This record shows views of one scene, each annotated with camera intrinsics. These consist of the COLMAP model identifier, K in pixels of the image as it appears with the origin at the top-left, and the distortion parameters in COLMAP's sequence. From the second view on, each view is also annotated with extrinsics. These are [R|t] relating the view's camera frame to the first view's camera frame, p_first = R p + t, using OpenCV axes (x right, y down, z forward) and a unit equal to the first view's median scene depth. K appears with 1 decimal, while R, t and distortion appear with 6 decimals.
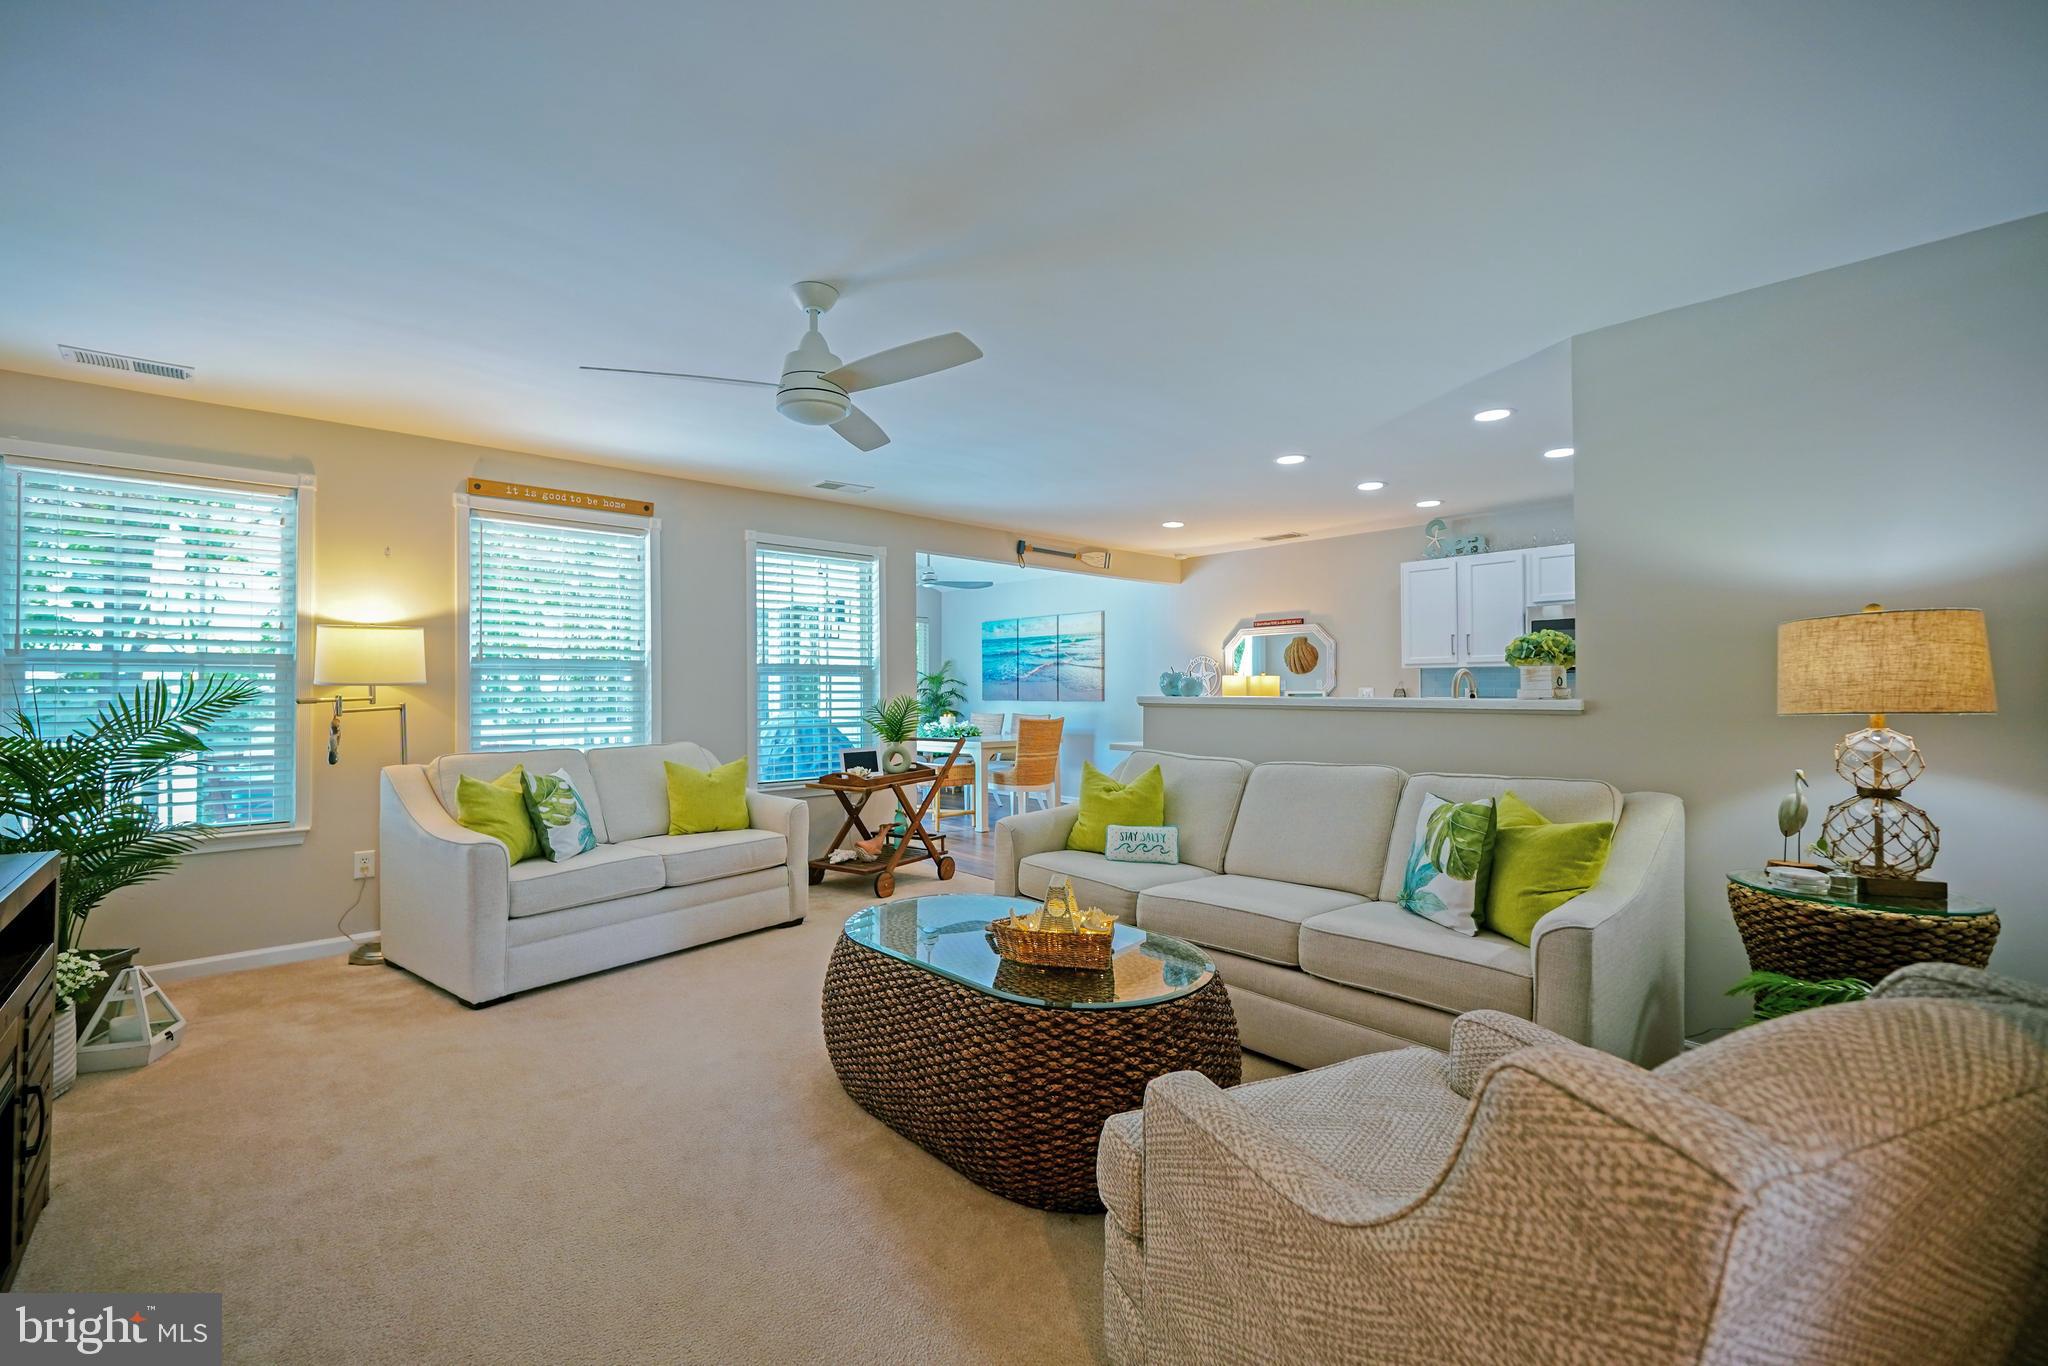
lens RADIAL K [[865.6, 0, 1004.4], [0, 865.6, 682.2], [0, 0, 1]] dist [-0.009943, 0.004799]
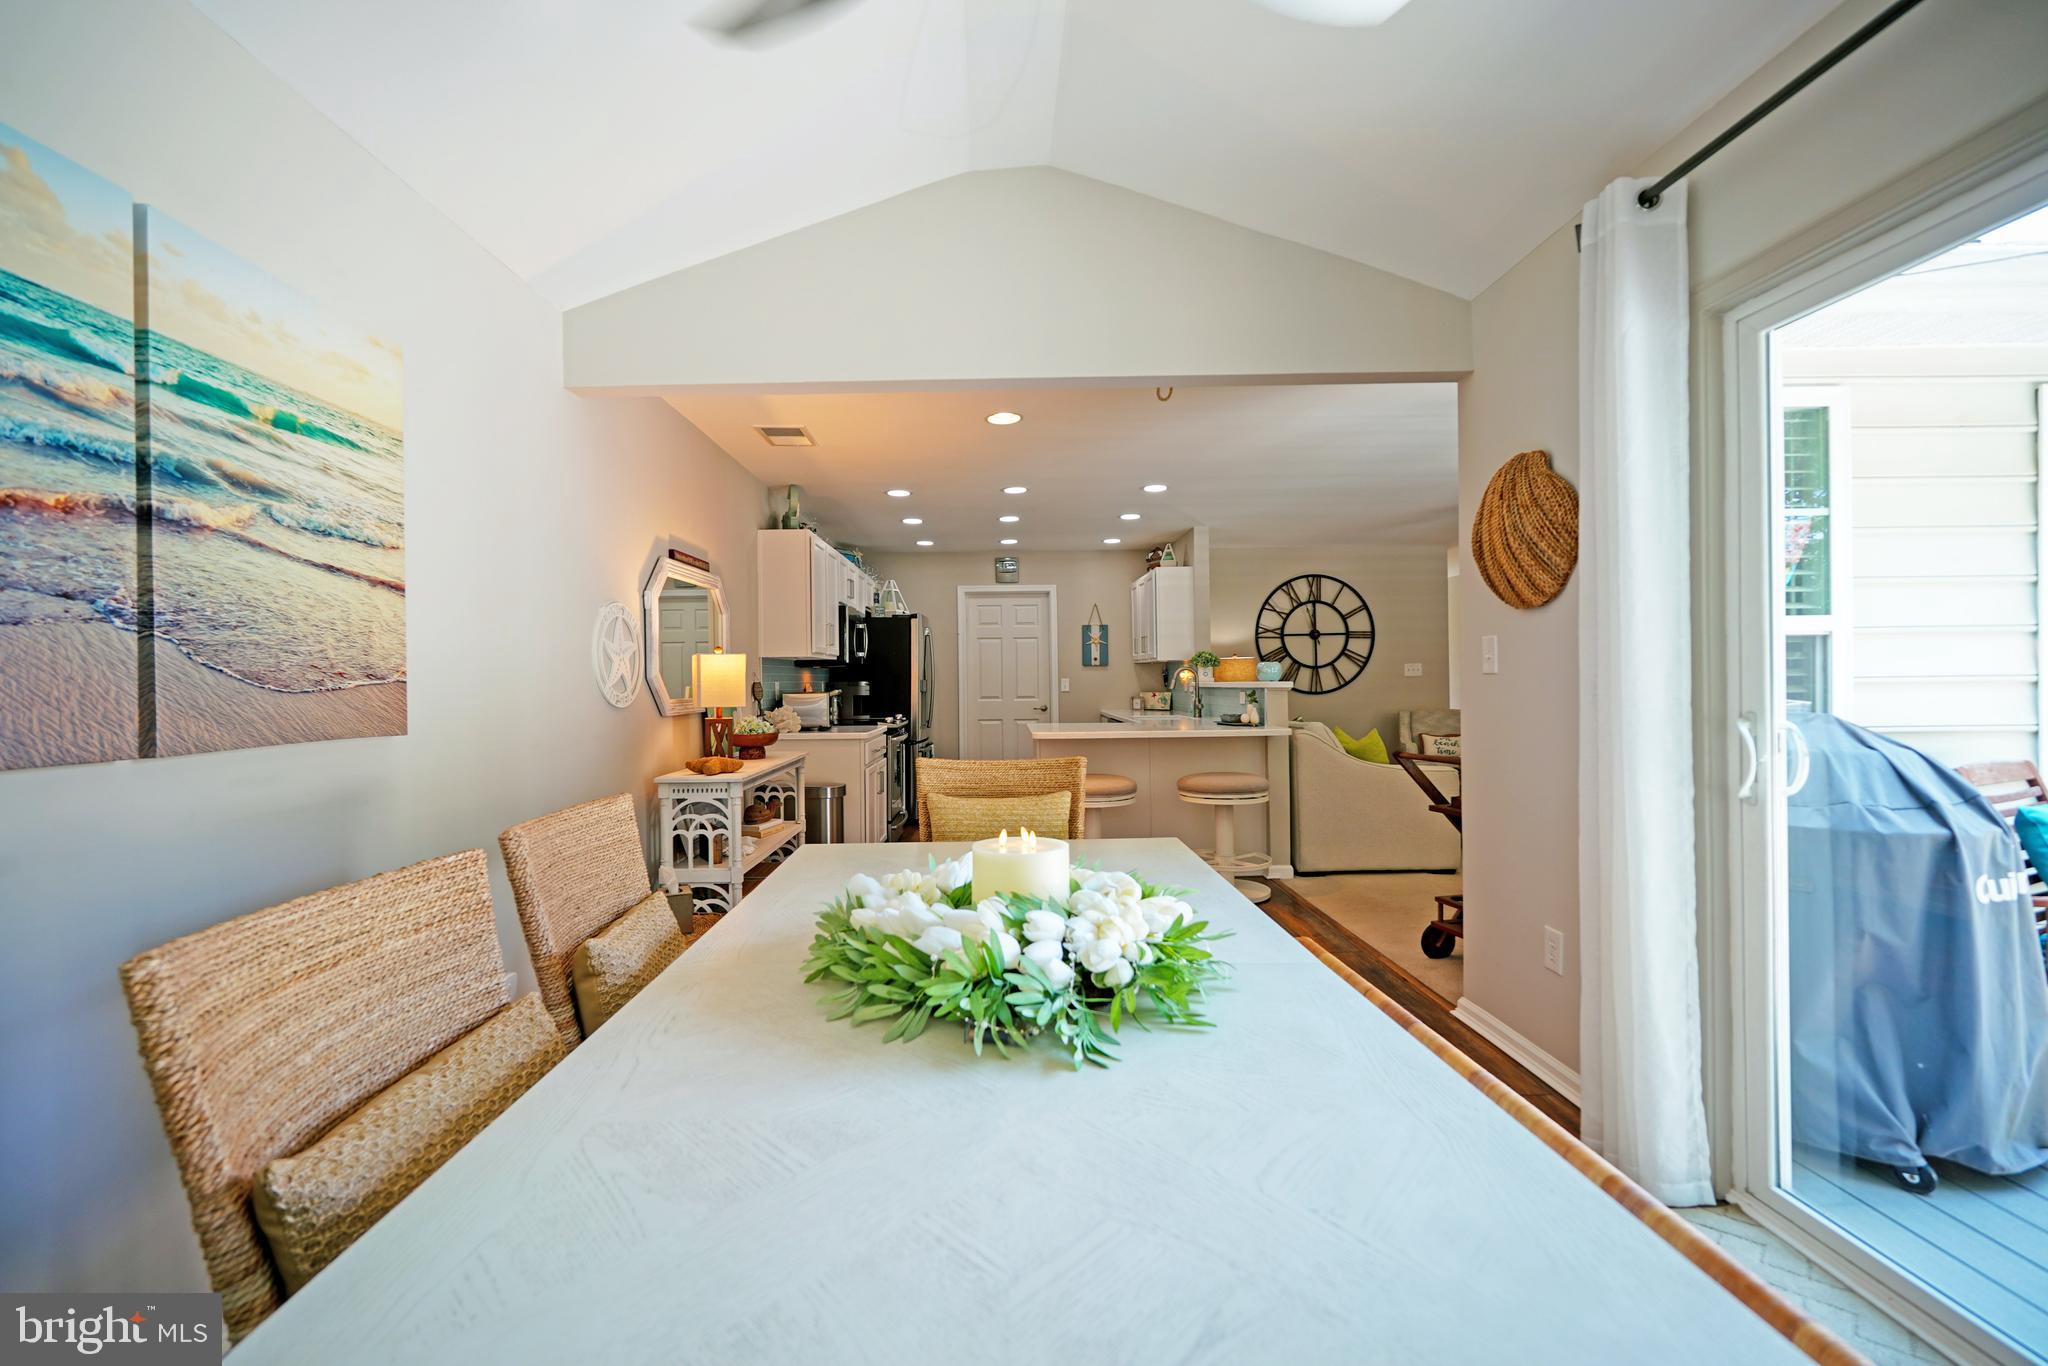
lens RADIAL K [[865.6, 0, 1003.4], [0, 865.6, 682.0], [0, 0, 1]] dist [-0.009943, 0.004799]
pose [[-0.749636, 0.011971, 0.661742, -0.257279], [0.008911, 0.999928, -0.007994, 0.018292], [-0.661790, -0.000095, -0.749689, 1.715374]]
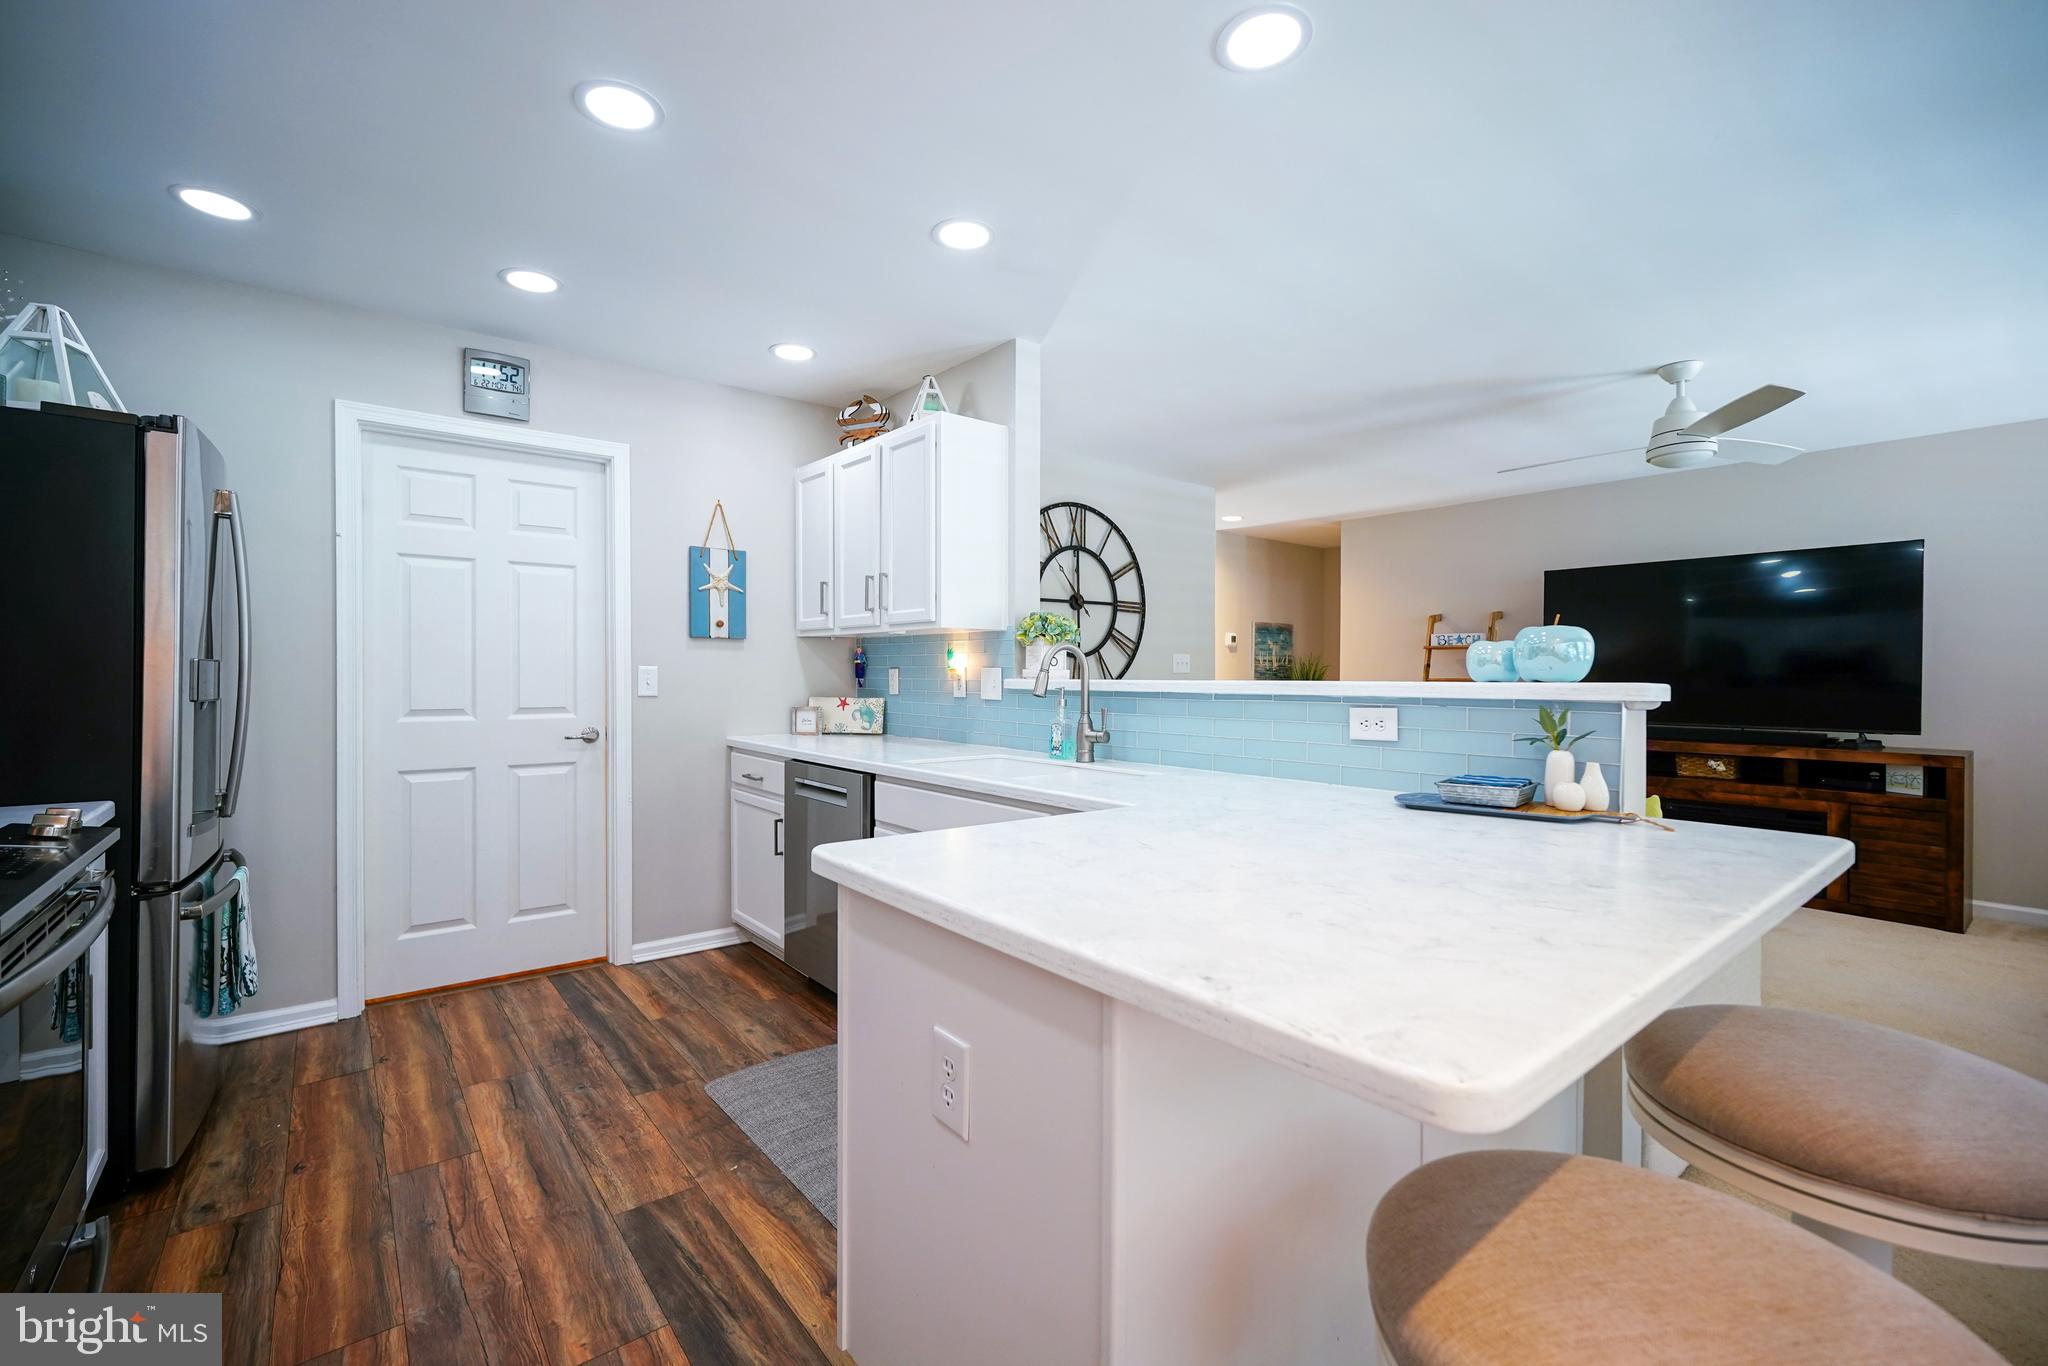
lens RADIAL K [[865.6, 0, 1003.2], [0, 865.6, 675.8], [0, 0, 1]] dist [-0.009943, 0.004799]
pose [[-0.998230, -0.001527, 0.059454, 0.353222], [-0.001859, 0.999983, -0.005529, 0.011736], [-0.059444, -0.005630, -0.998216, 1.146485]]
